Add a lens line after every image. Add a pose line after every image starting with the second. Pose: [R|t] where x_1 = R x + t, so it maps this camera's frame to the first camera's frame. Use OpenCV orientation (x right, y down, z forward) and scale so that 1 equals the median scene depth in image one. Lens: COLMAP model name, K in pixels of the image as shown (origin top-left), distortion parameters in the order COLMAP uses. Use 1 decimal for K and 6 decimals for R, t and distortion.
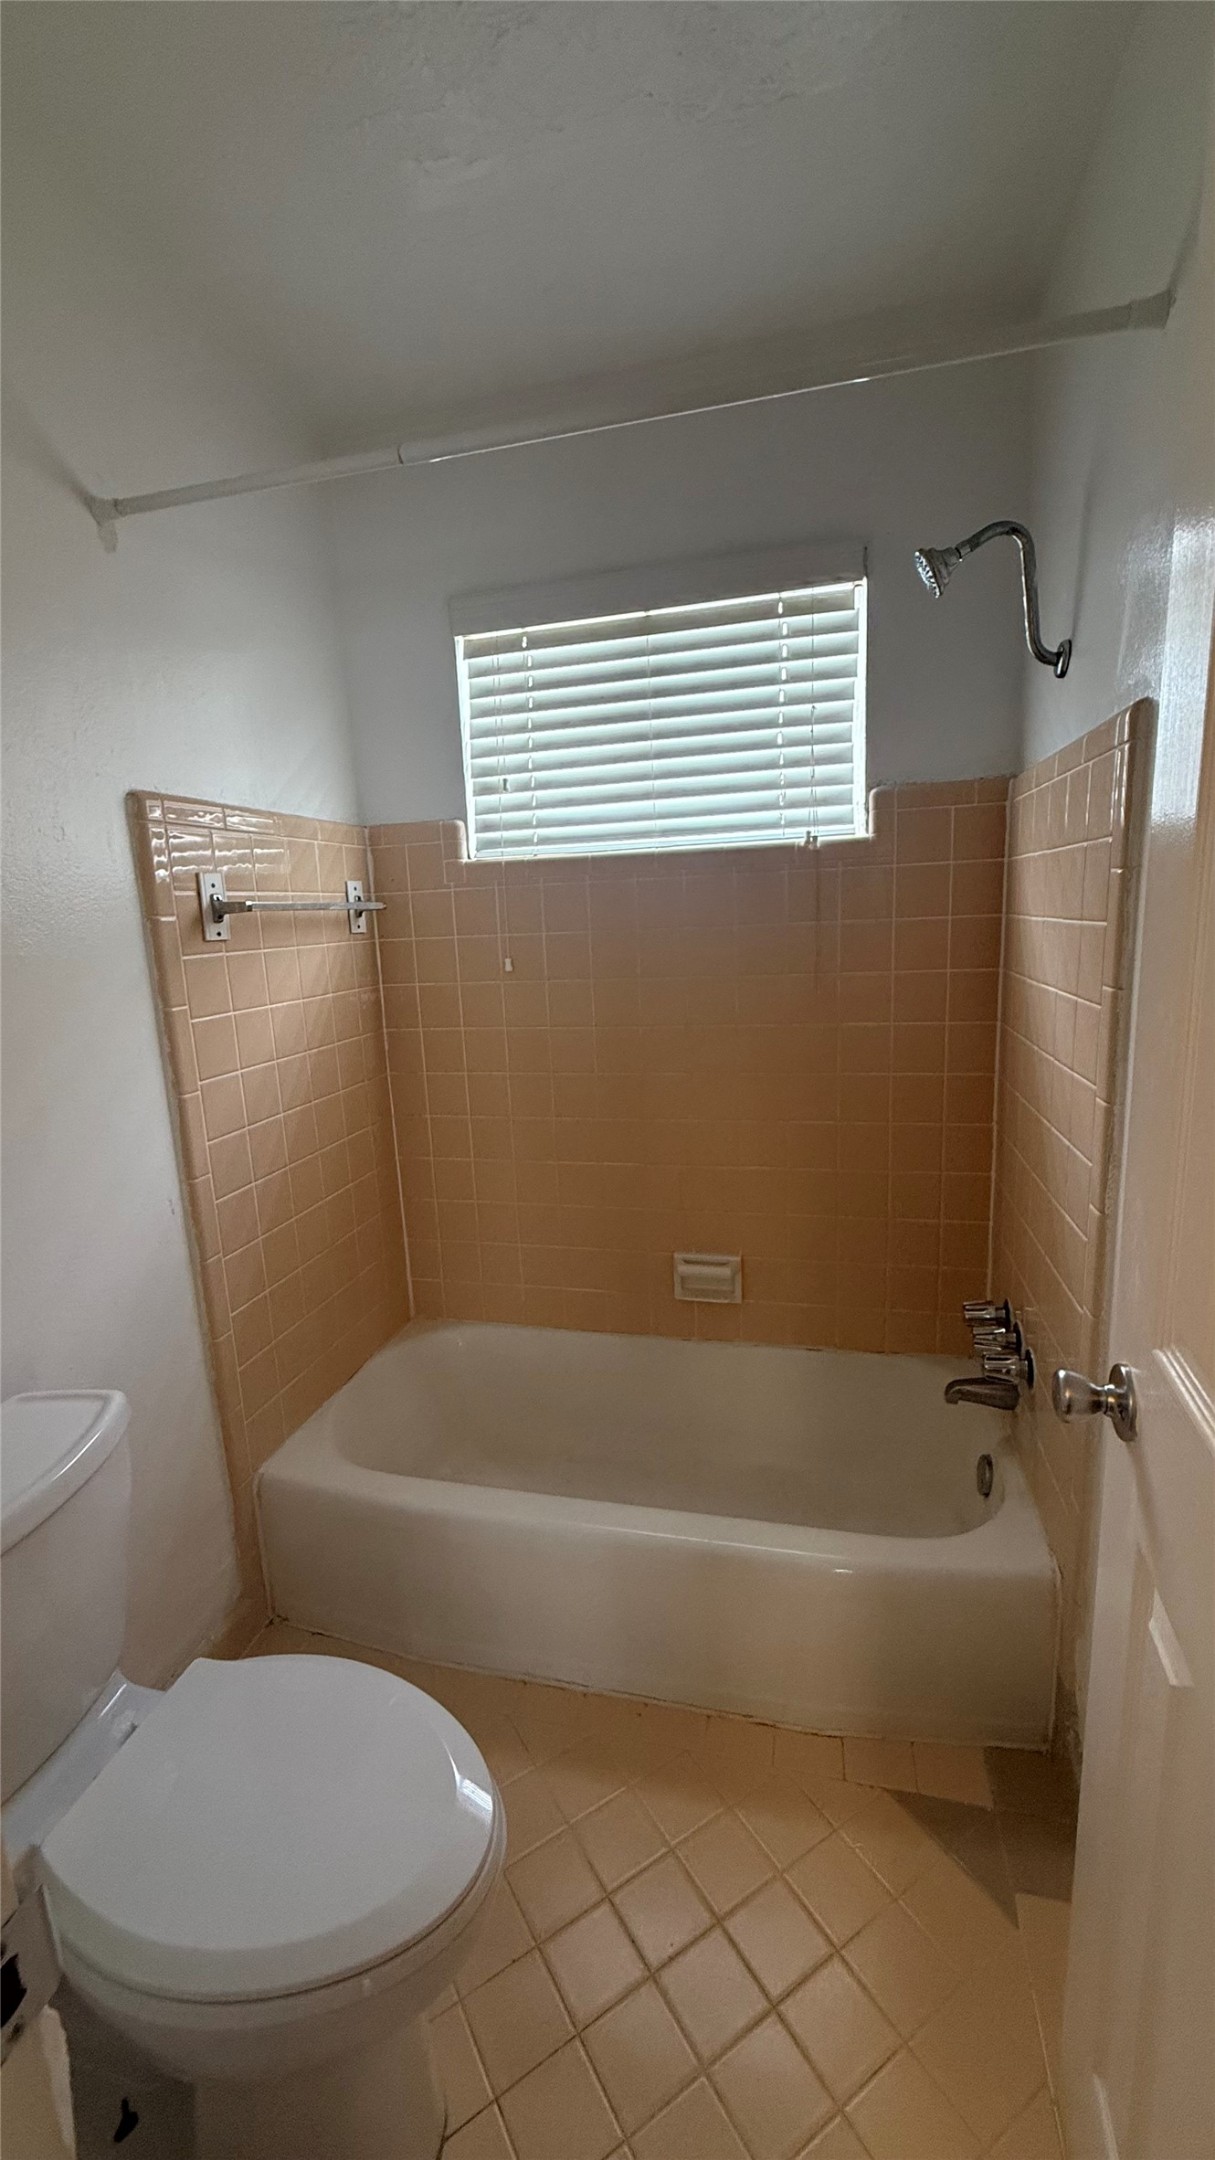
lens RADIAL K [[859.3, 0, 604.2], [0, 859.3, 1075.3], [0, 0, 1]] dist [-0.000436, -0.000065]
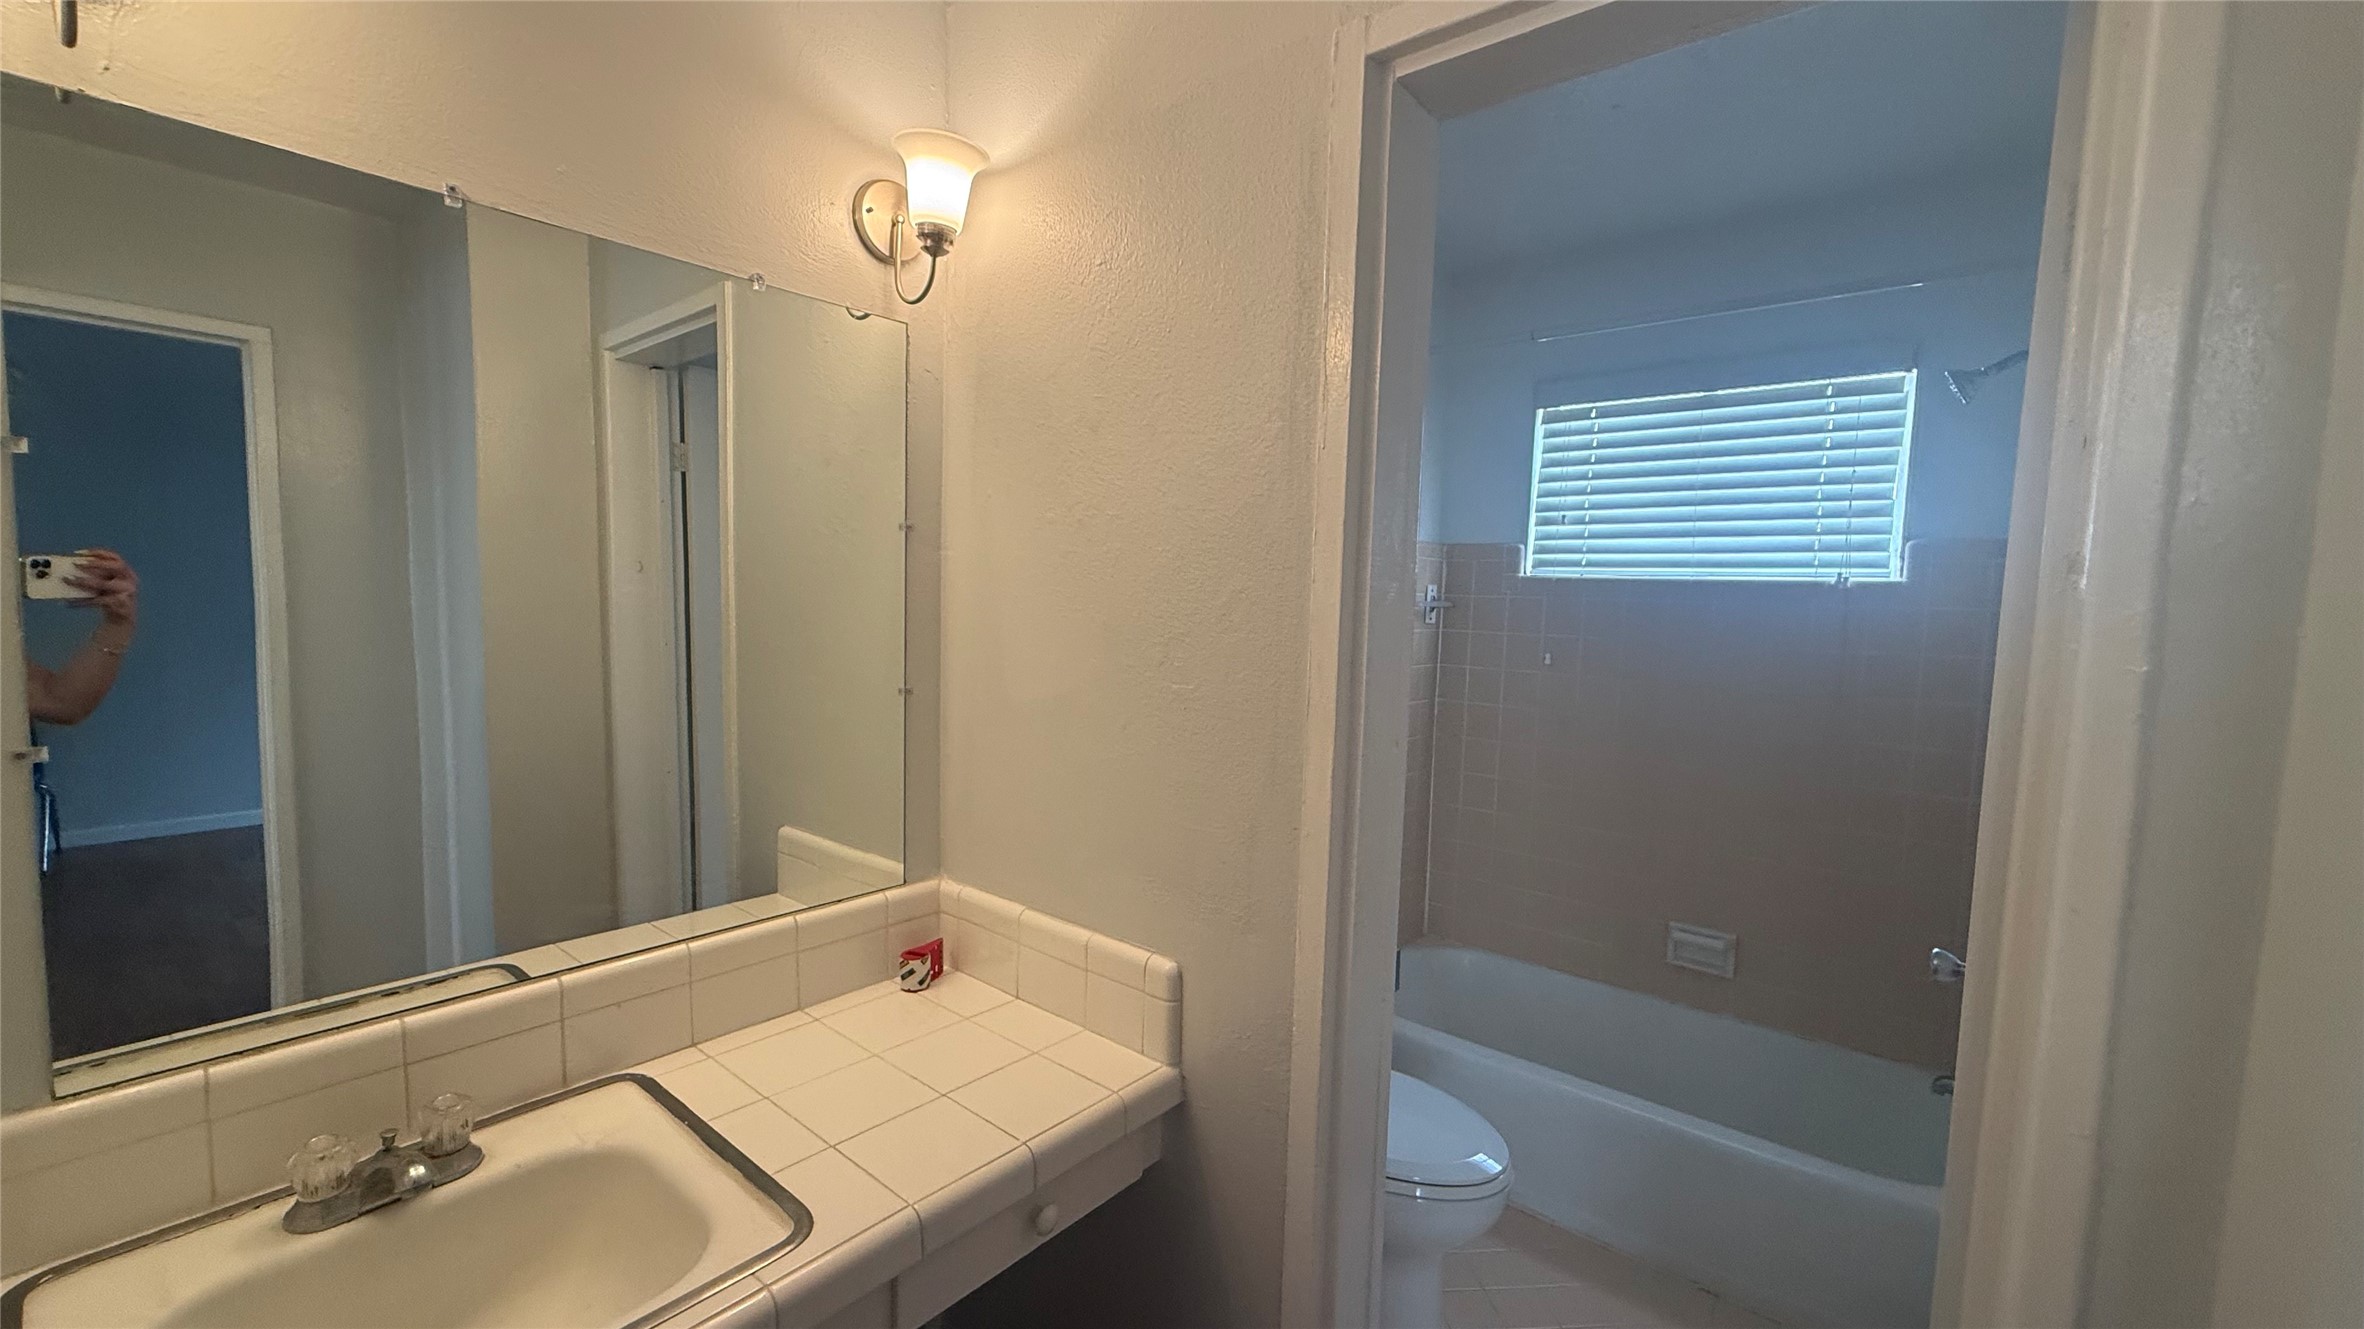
lens RADIAL K [[940.5, 0, 1177.7], [0, 940.5, 669.4], [0, 0, 1]] dist [-0.000436, -0.000065]
pose [[0.896767, 0.107285, -0.429299, -0.005990], [-0.151310, 0.986029, -0.069656, 0.064965], [0.415829, 0.127422, 0.900472, -0.468037]]
